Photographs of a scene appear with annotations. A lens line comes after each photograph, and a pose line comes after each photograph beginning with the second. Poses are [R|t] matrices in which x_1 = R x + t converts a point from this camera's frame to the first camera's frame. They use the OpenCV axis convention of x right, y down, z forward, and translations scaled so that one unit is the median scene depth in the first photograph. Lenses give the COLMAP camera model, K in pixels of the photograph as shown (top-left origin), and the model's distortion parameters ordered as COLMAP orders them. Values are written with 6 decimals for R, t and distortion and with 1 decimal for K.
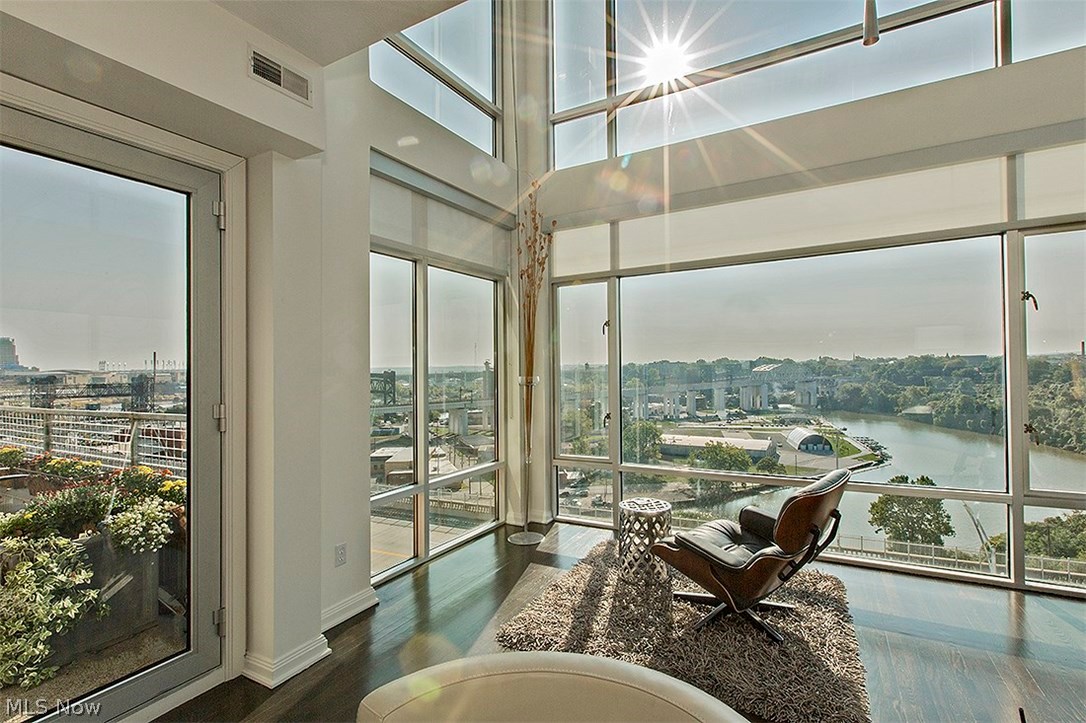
lens RADIAL K [[498.2, 0, 541.3], [0, 498.2, 359.6], [0, 0, 1]] dist [-0.003911, -0.000396]
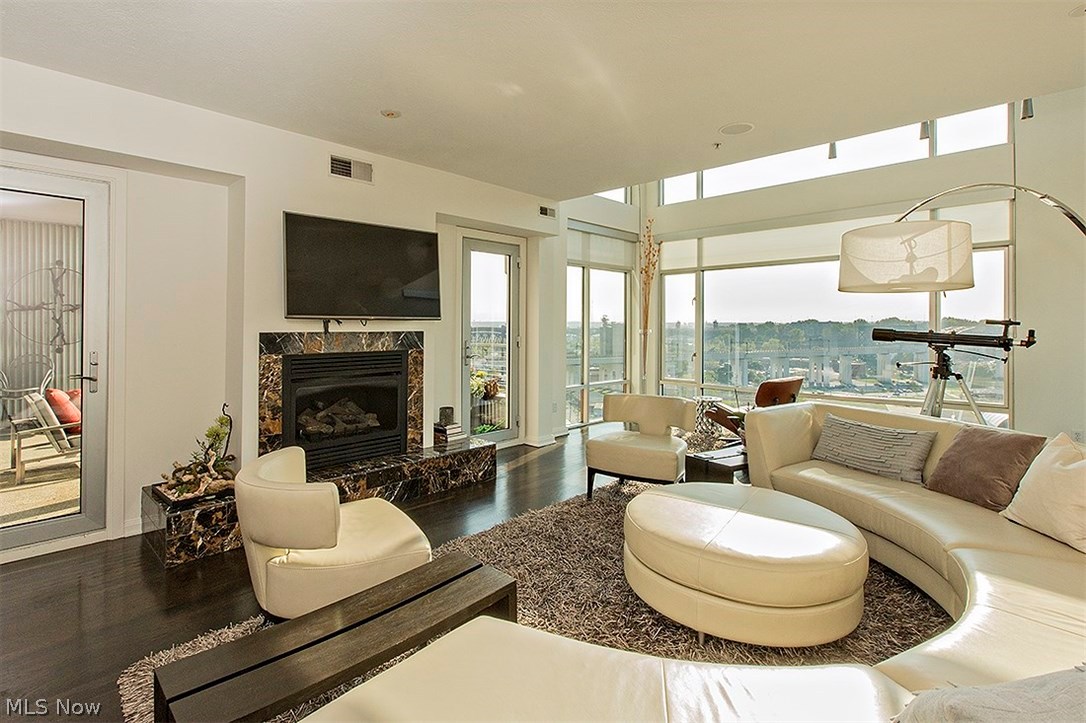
lens RADIAL K [[498.2, 0, 488.3], [0, 498.2, 321.9], [0, 0, 1]] dist [-0.003911, -0.000396]
pose [[0.943751, 0.013700, -0.330374, 0.031452], [-0.009956, 0.999866, 0.013024, -0.009268], [0.330508, -0.009002, 0.943760, -0.801956]]
